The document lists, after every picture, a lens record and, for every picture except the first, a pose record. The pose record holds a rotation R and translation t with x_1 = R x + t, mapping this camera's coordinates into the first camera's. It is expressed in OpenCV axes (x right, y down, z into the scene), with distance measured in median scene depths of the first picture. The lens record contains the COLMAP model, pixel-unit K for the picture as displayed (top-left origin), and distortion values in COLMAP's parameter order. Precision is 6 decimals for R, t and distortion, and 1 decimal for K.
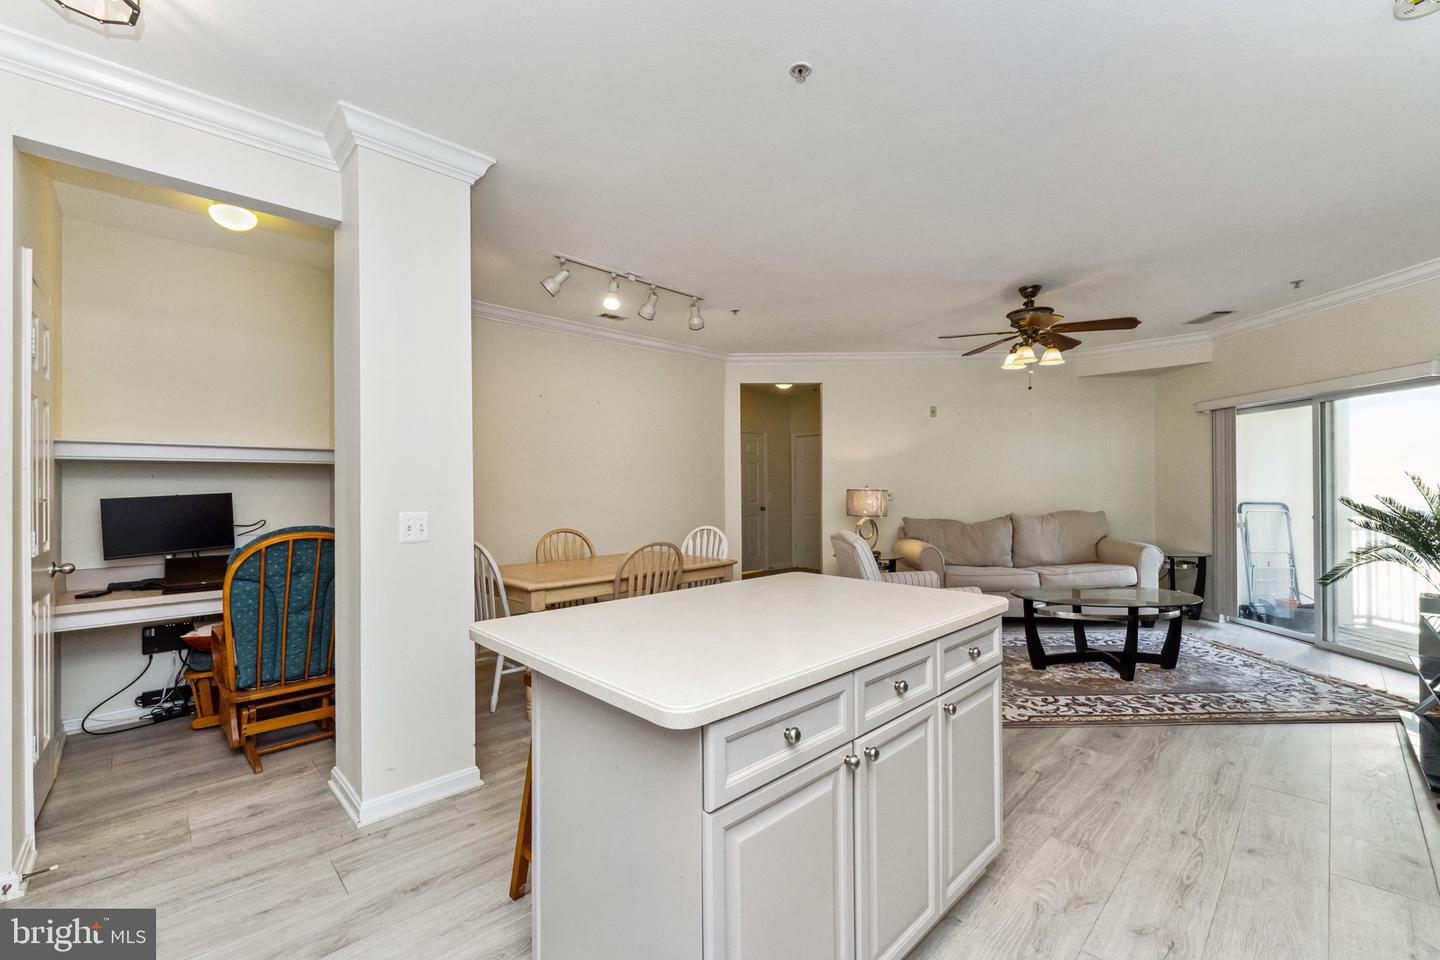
lens RADIAL K [[600.0, 0, 714.7], [0, 600.0, 479.7], [0, 0, 1]] dist [0.000139, 0.000027]
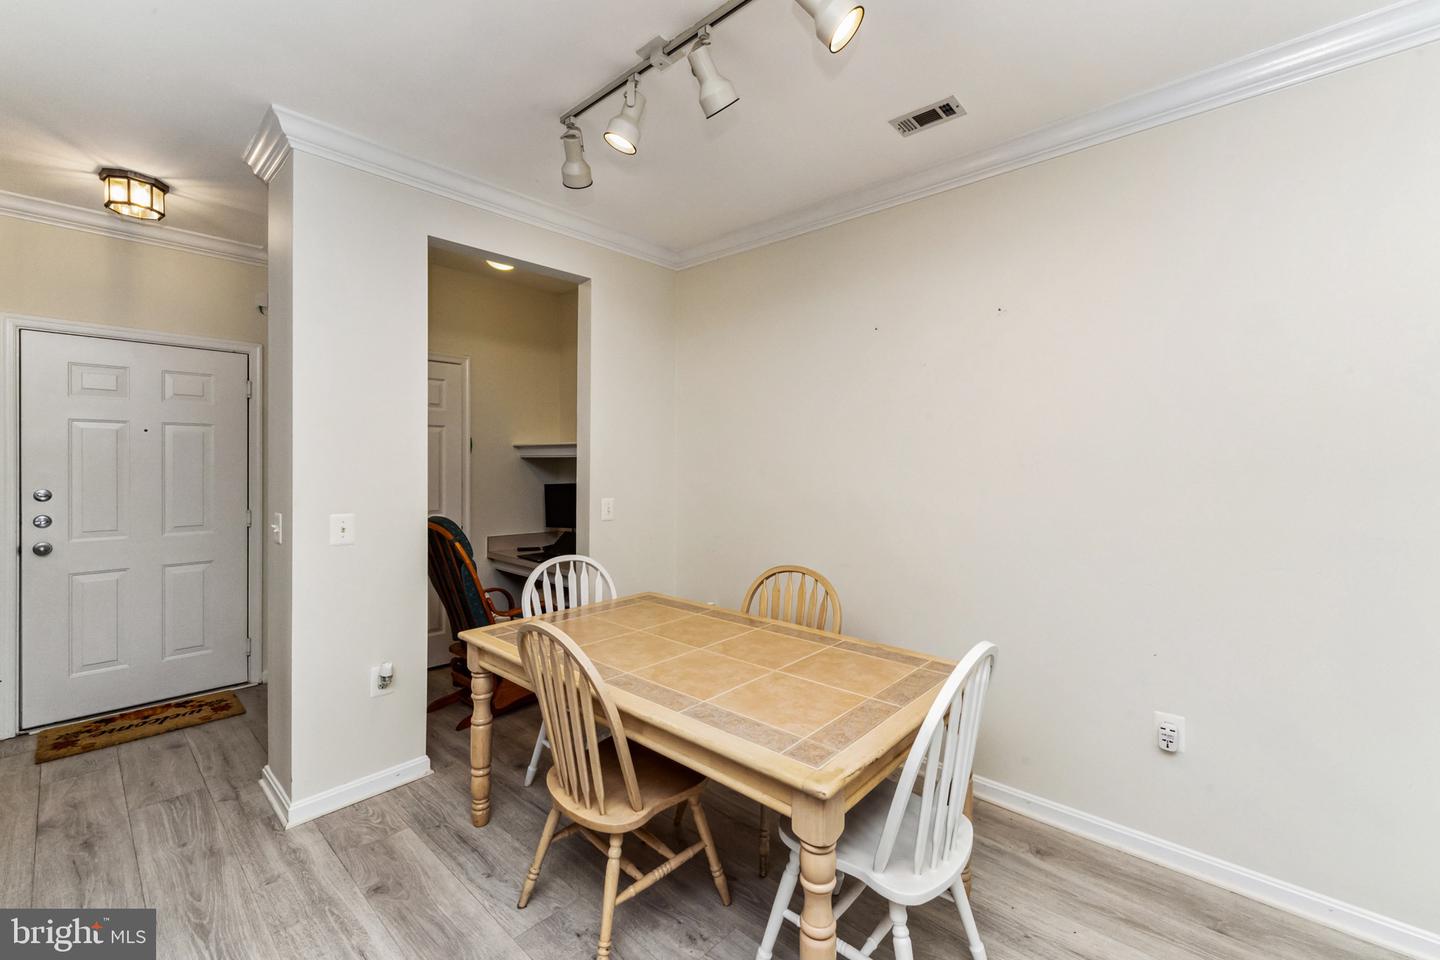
lens RADIAL K [[598.6, 0, 721.9], [0, 598.6, 465.5], [0, 0, 1]] dist [0.001652, 0.000639]
pose [[0.063631, 0.010940, -0.997914, 0.314615], [0.003357, 0.999932, 0.011176, -0.019480], [0.997968, -0.004061, 0.063590, 0.951582]]
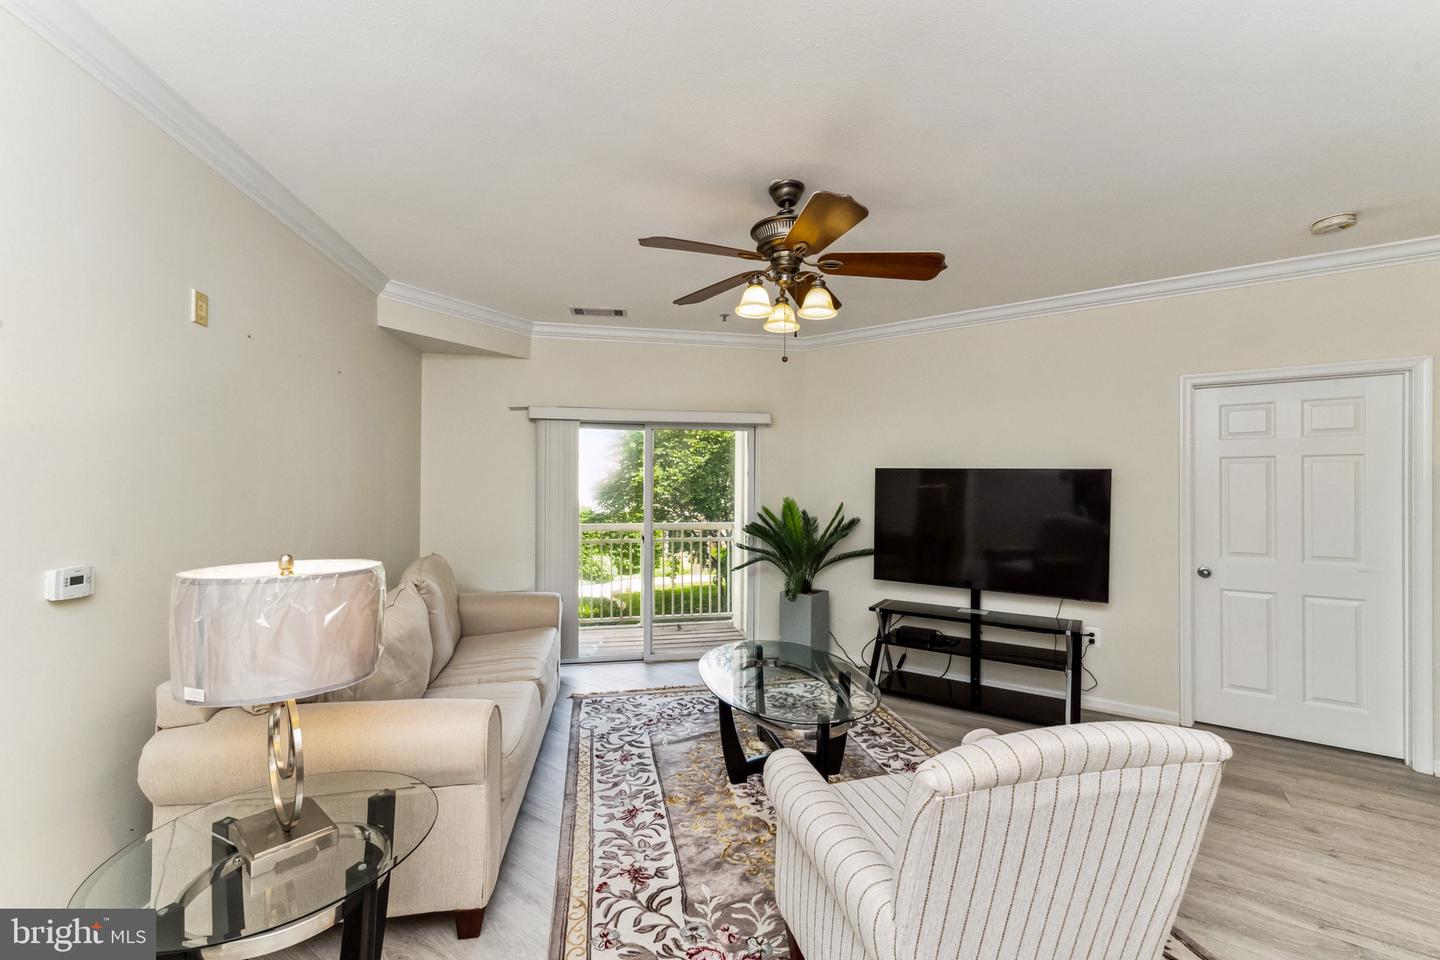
lens RADIAL K [[576.3, 0, 710.0], [0, 576.3, 482.4], [0, 0, 1]] dist [-0.000425, 0.000236]
pose [[-0.189180, 0.010351, 0.981888, -0.009653], [-0.013363, 0.999825, -0.013115, -0.023596], [-0.981851, -0.015602, -0.189009, 1.172995]]
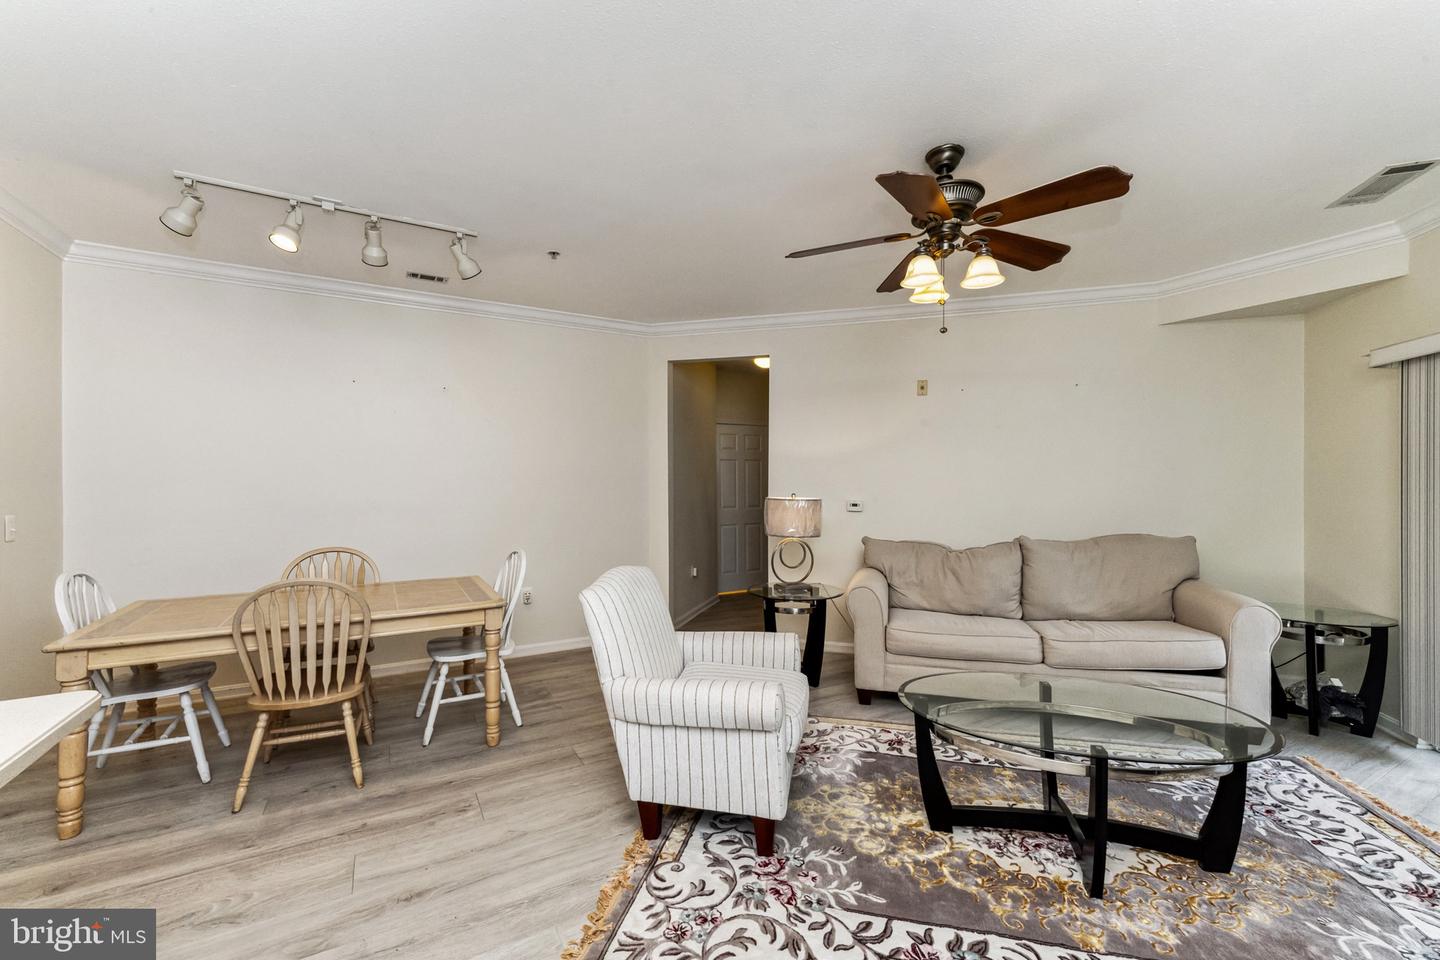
lens RADIAL K [[587.7, 0, 717.4], [0, 587.7, 481.1], [0, 0, 1]] dist [0.008513, 0.000166]
pose [[0.968000, 0.003427, -0.250926, 0.457359], [-0.001302, 0.999962, 0.008634, -0.013449], [0.250946, -0.008031, 0.967968, 0.400891]]
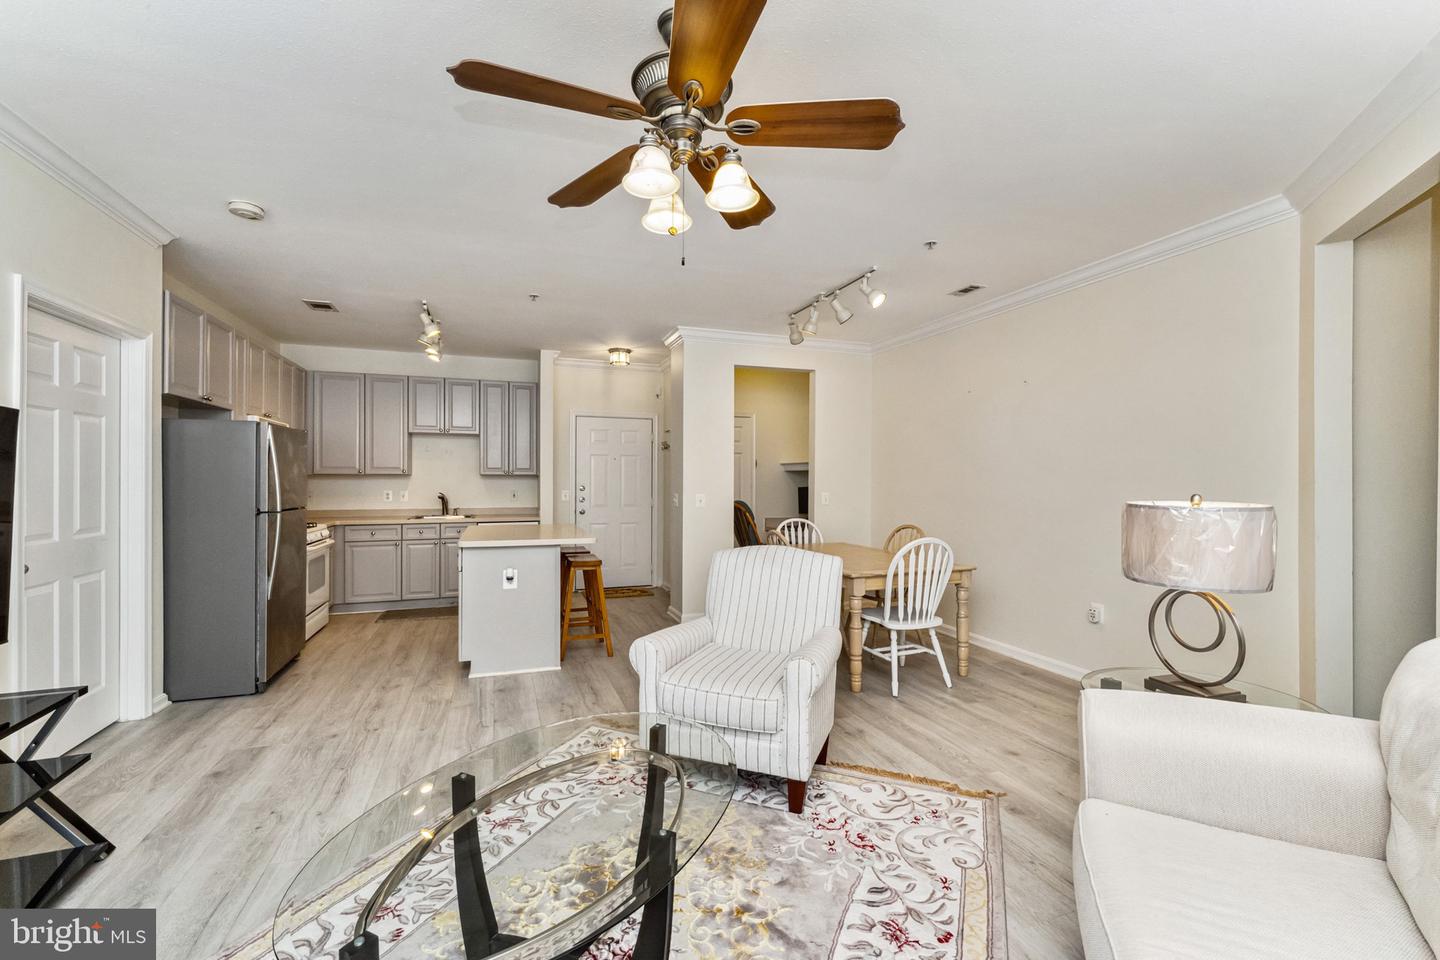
lens RADIAL K [[604.6, 0, 720.0], [0, 604.6, 480.0], [0, 0, 1]] dist [-0.000416, -0.000042]
pose [[-0.401129, 0.002798, -0.916017, 0.904823], [0.006441, 0.999979, 0.000234, 0.000948], [0.915999, -0.005806, -0.401139, 1.191406]]
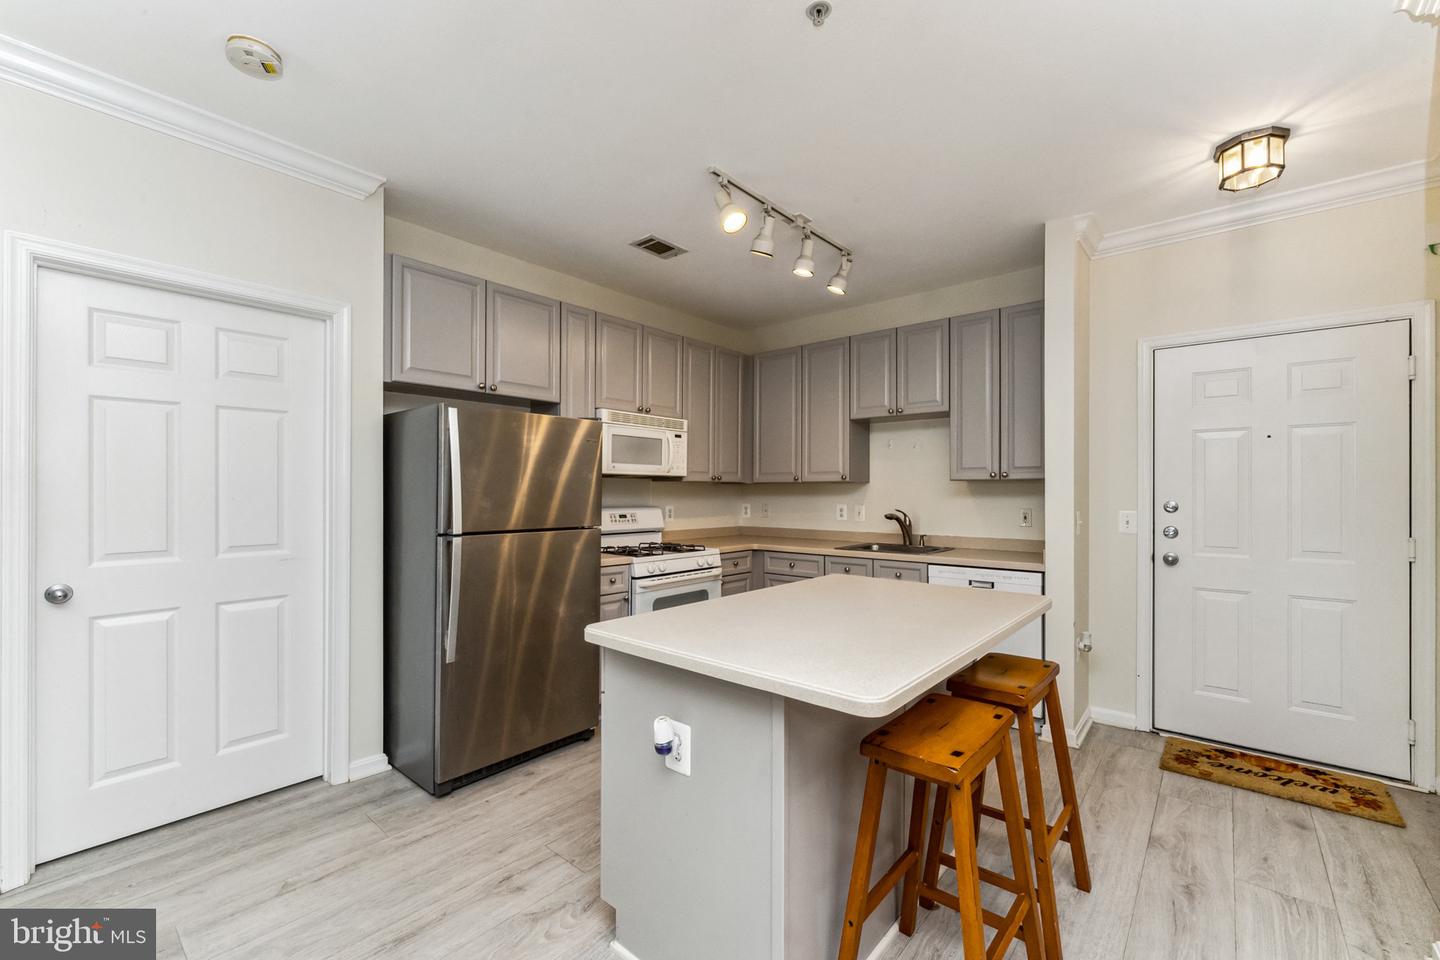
lens RADIAL K [[599.7, 0, 714.3], [0, 599.7, 489.6], [0, 0, 1]] dist [-0.001347, 0.000689]
pose [[-0.995260, 0.003004, -0.097205, 0.178617], [0.004151, 0.999924, -0.011604, 0.006435], [0.097162, -0.011953, -0.995197, 0.866503]]
